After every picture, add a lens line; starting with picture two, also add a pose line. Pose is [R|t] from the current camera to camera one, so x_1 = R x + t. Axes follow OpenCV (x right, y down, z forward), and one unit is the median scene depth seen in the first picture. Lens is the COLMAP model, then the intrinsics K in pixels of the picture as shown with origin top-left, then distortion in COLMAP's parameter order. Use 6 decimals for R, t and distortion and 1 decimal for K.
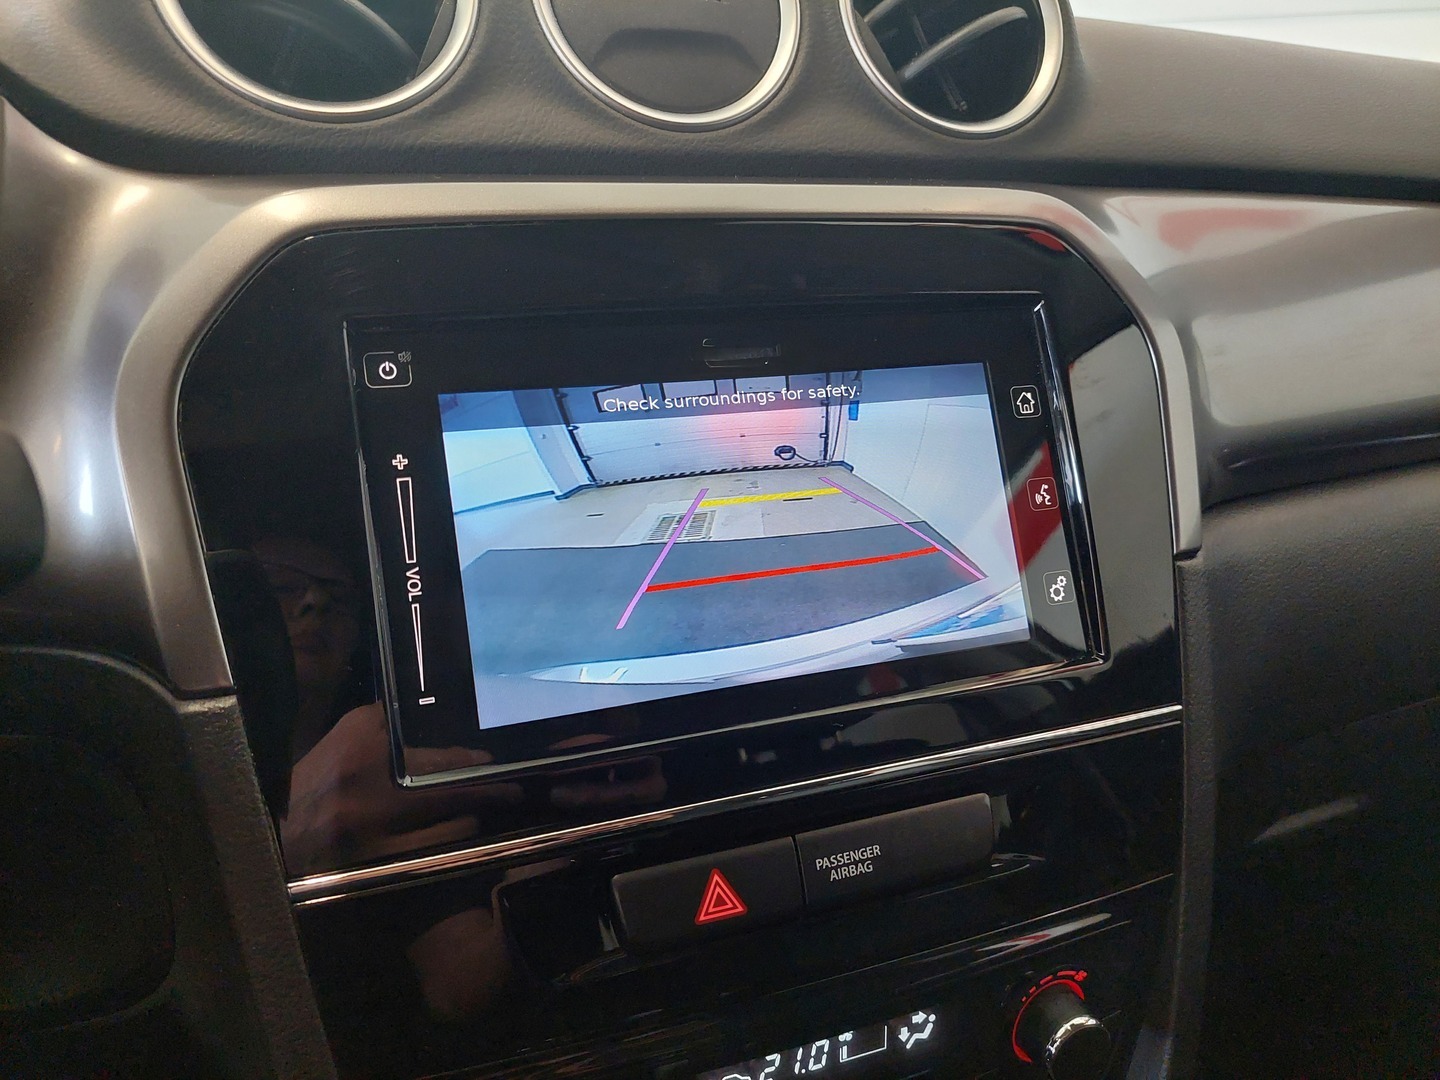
lens RADIAL K [[1063.1, 0, 724.0], [0, 1063.1, 551.6], [0, 0, 1]] dist [0.077807, -0.109004]
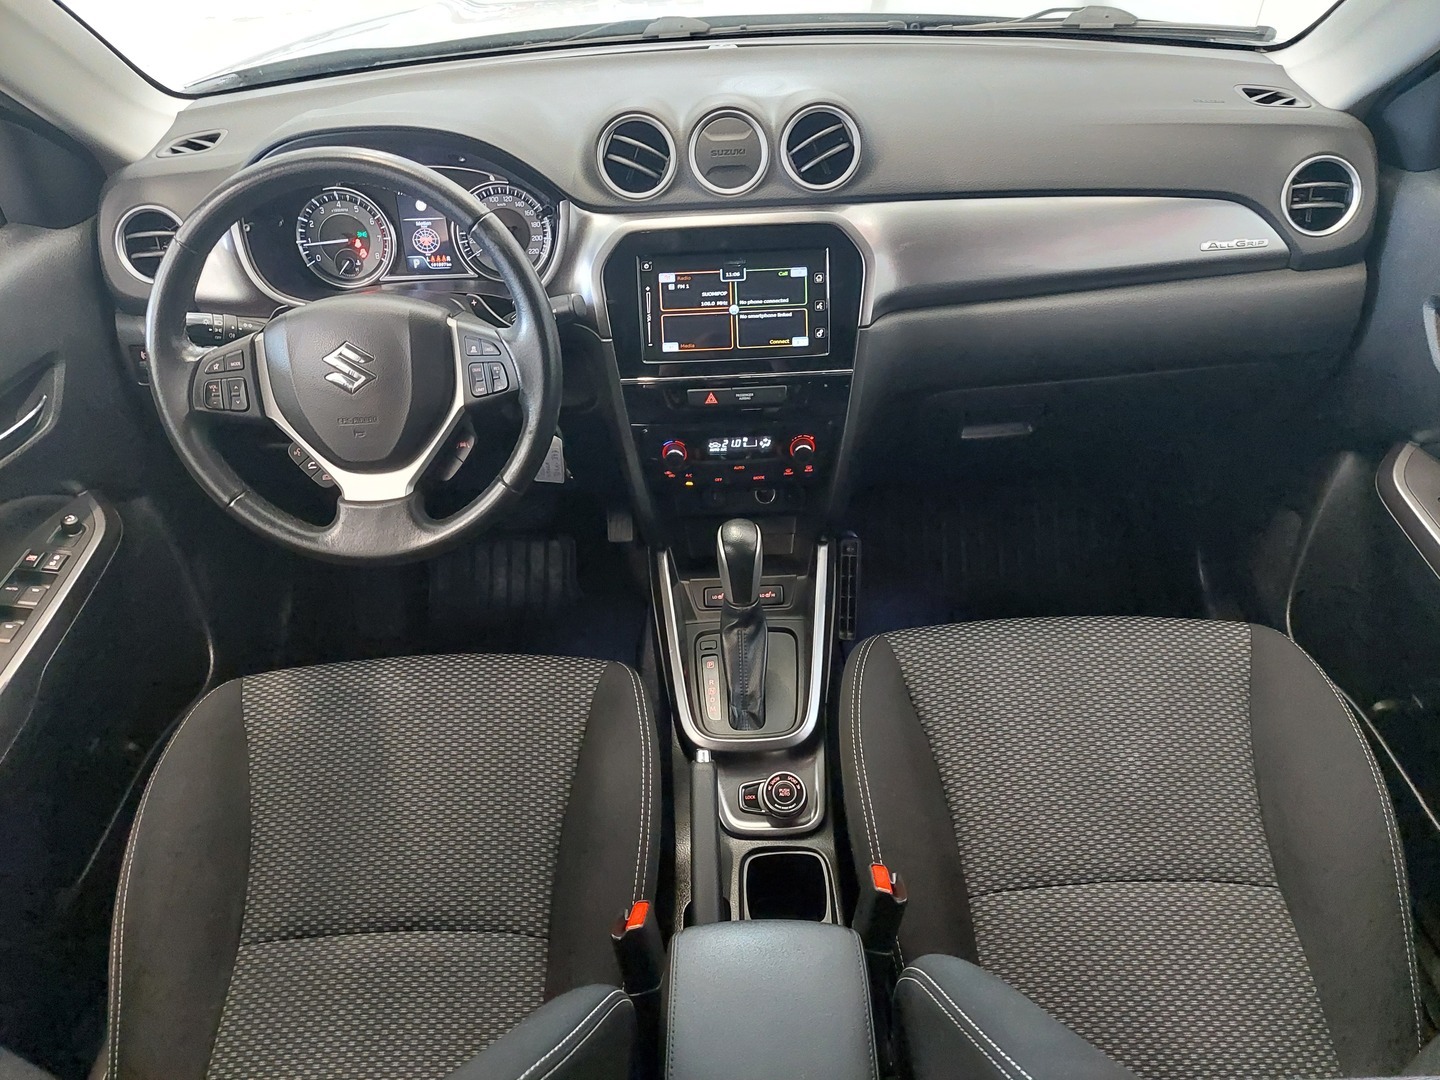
lens RADIAL K [[1065.2, 0, 712.2], [0, 1065.2, 562.2], [0, 0, 1]] dist [0.078329, -0.092663]
pose [[0.938243, 0.172928, -0.299660, 1.292647], [-0.069036, 0.942284, 0.327621, -0.430080], [0.339019, -0.286700, 0.896029, -2.810989]]
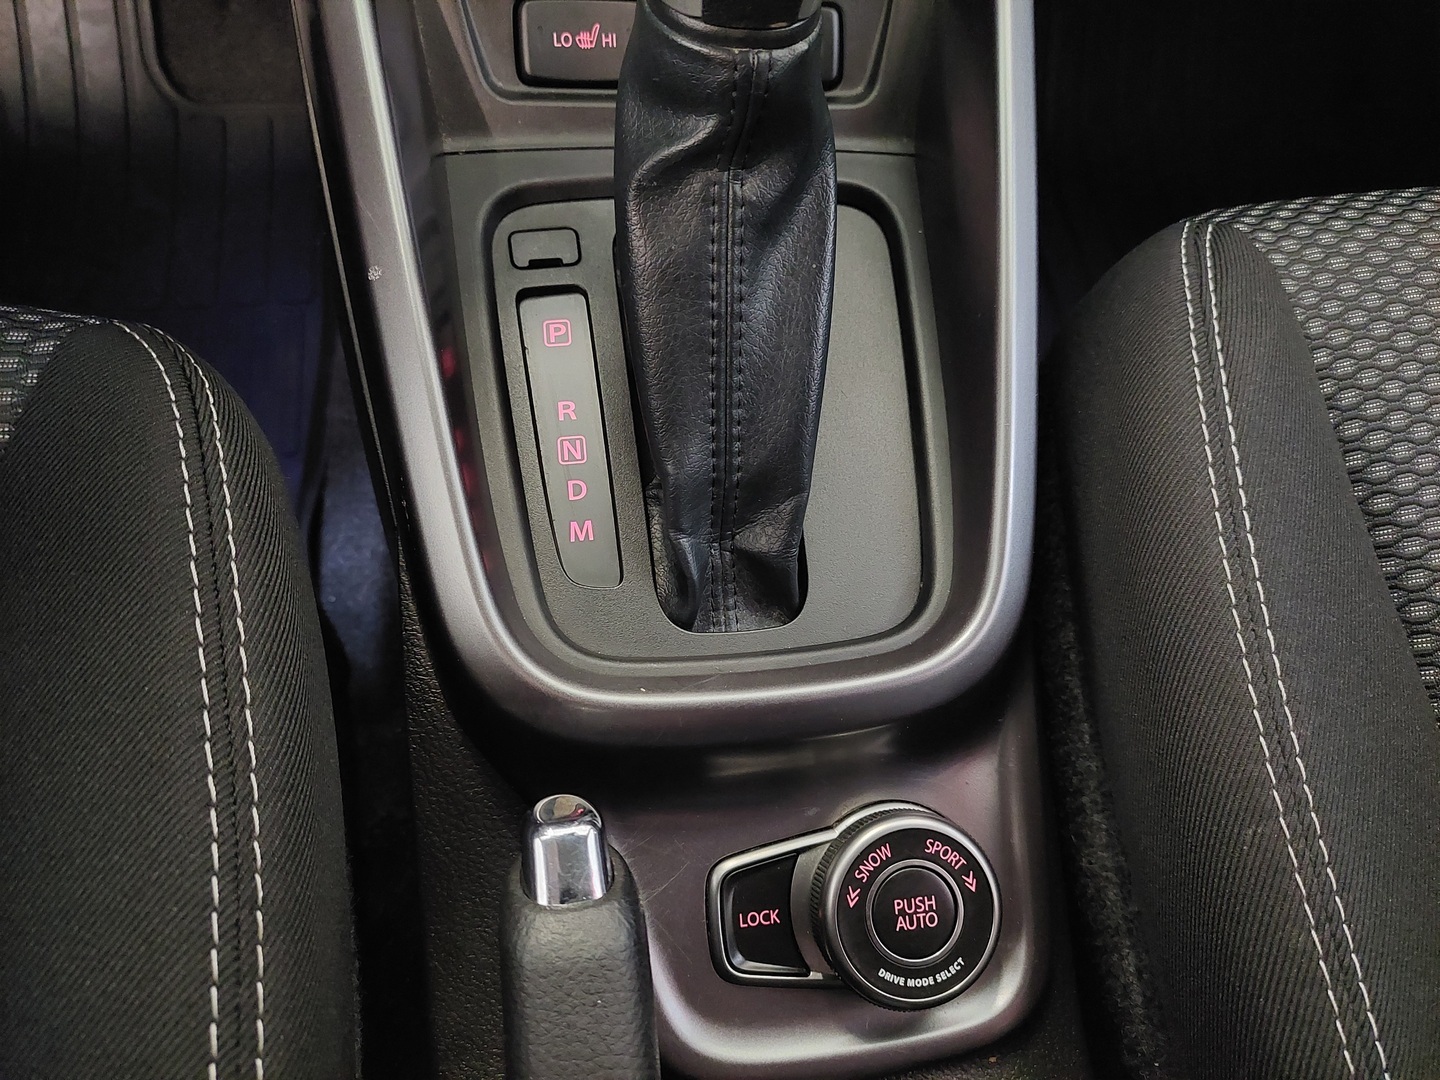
lens RADIAL K [[1065.2, 0, 712.2], [0, 1065.2, 562.2], [0, 0, 1]] dist [0.078329, -0.092663]
pose [[0.974600, 0.223263, -0.017564, 0.310436], [-0.161265, 0.754052, 0.636710, 0.811802], [0.155398, -0.617705, 0.770903, -0.081192]]
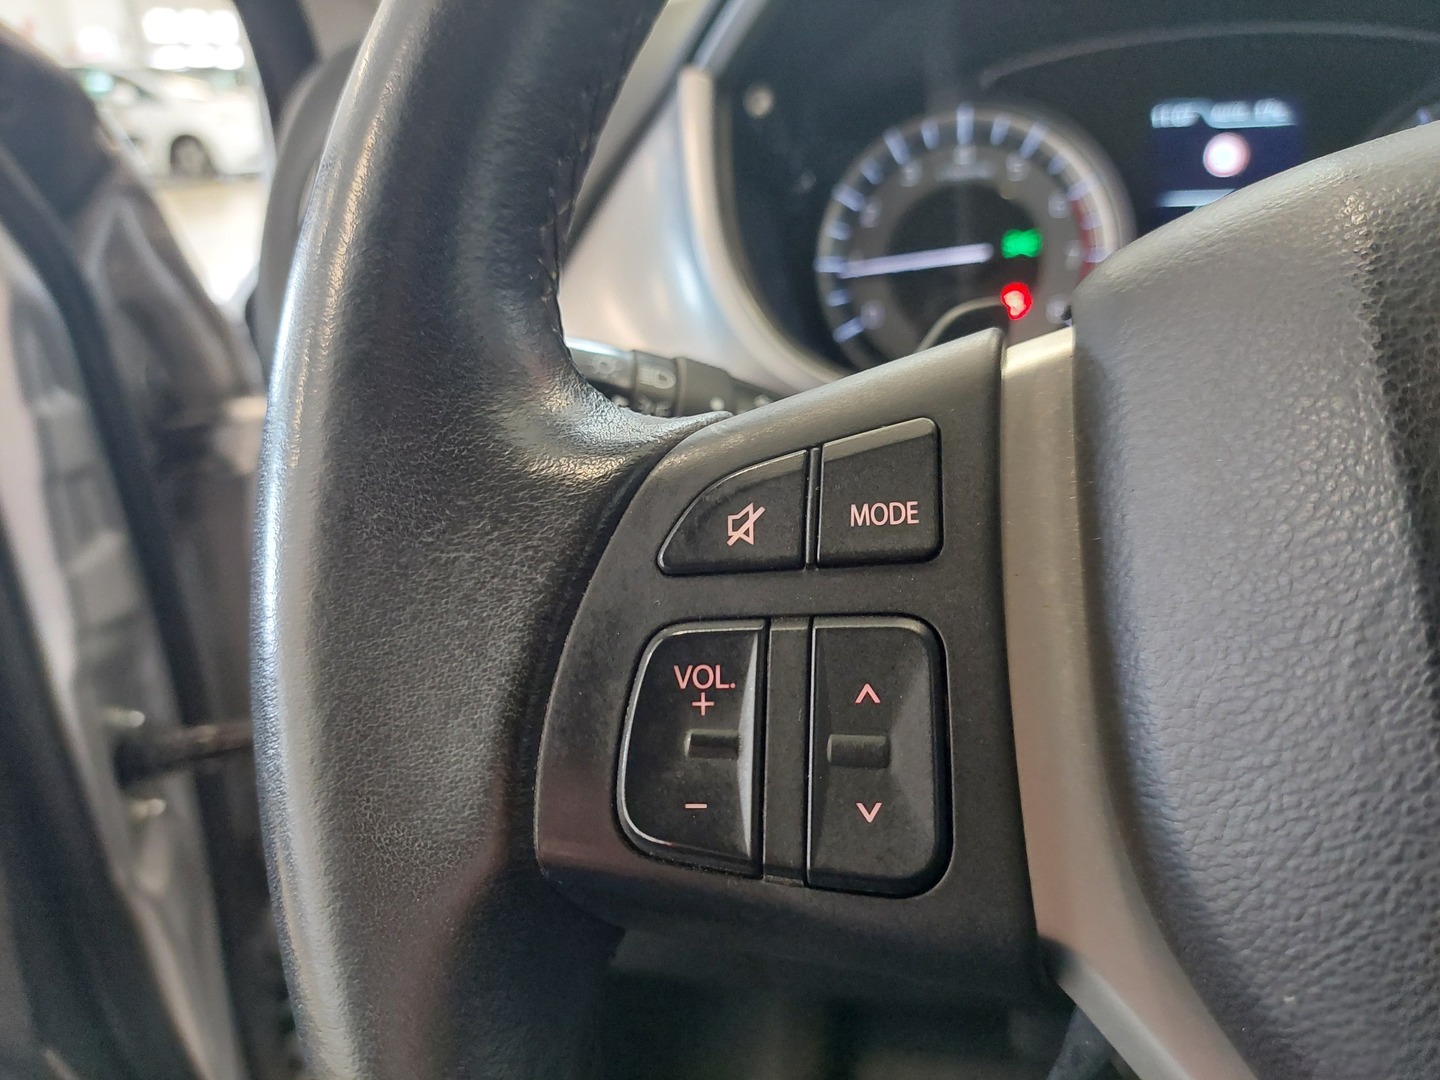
lens RADIAL K [[1069.1, 0, 720.0], [0, 1069.1, 540.0], [0, 0, 1]] dist [0.081289, -0.124708]
pose [[0.863789, 0.121740, -0.488925, -1.093094], [-0.116853, 0.992317, 0.040638, 0.201308], [0.490116, 0.022030, 0.871379, -0.502898]]
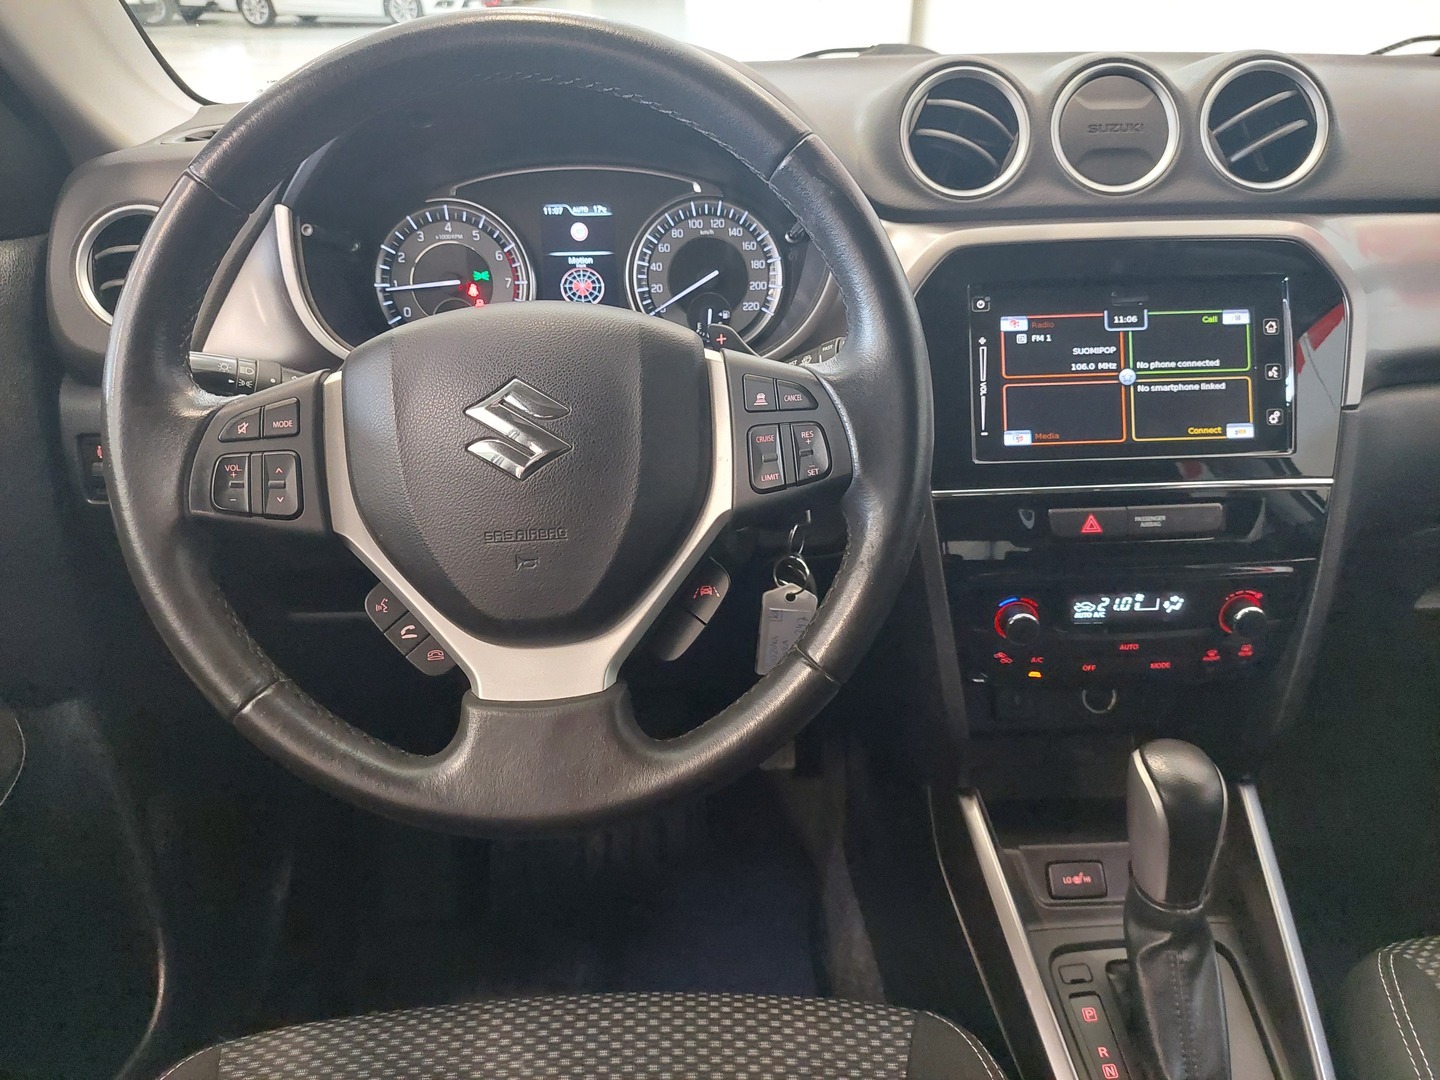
lens RADIAL K [[1069.1, 0, 720.0], [0, 1069.1, 540.0], [0, 0, 1]] dist [0.081289, -0.124708]
pose [[0.949004, 0.112610, -0.294465, -0.075933], [-0.081843, 0.990008, 0.114834, 0.129539], [0.304454, -0.084878, 0.948738, -1.506239]]
